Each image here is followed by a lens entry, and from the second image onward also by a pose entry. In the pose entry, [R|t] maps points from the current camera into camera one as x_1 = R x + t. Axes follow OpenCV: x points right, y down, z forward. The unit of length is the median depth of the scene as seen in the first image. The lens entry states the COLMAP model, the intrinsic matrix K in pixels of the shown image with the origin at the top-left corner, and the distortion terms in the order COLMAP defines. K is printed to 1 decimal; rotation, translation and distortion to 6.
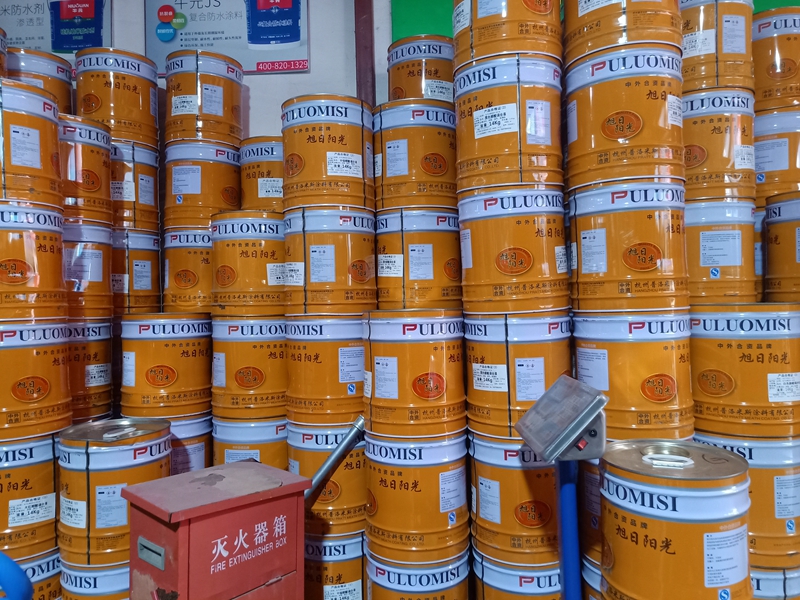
lens RADIAL K [[605.4, 0, 400.0], [0, 605.4, 300.0], [0, 0, 1]] dist [0.062996, -0.045142]
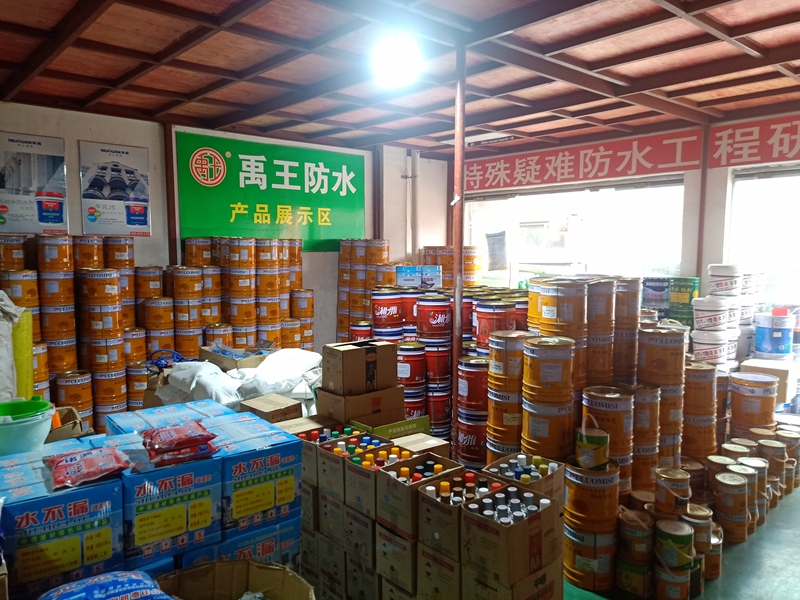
lens RADIAL K [[605.4, 0, 400.0], [0, 605.4, 300.0], [0, 0, 1]] dist [0.062996, -0.045142]
pose [[0.712532, -0.038697, 0.700572, -1.815006], [-0.025644, 0.996375, 0.081118, -0.474879], [-0.701171, -0.075765, 0.708956, -2.491541]]
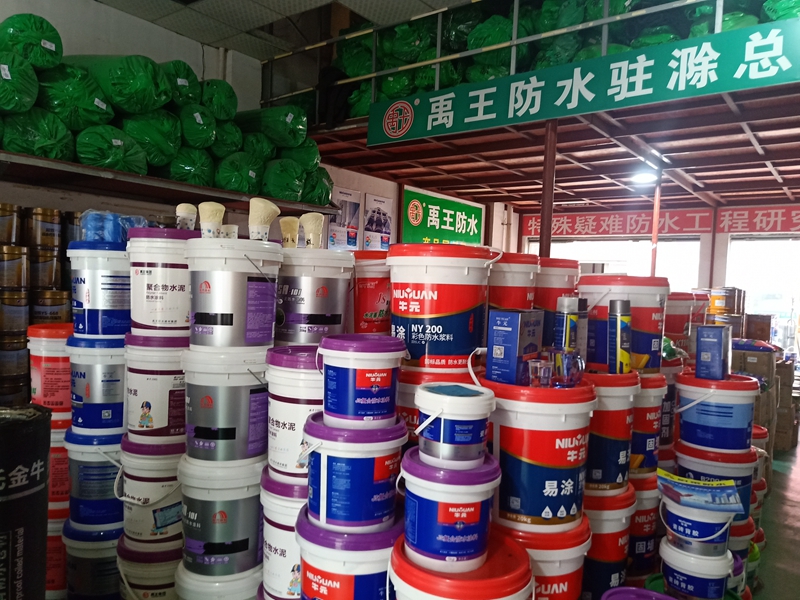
lens RADIAL K [[605.4, 0, 400.0], [0, 605.4, 300.0], [0, 0, 1]] dist [0.062996, -0.045142]
pose [[0.552705, 0.022634, 0.833069, -4.873188], [-0.065720, 0.997702, 0.016495, -0.225335], [-0.830781, -0.063866, 0.552922, -1.881313]]
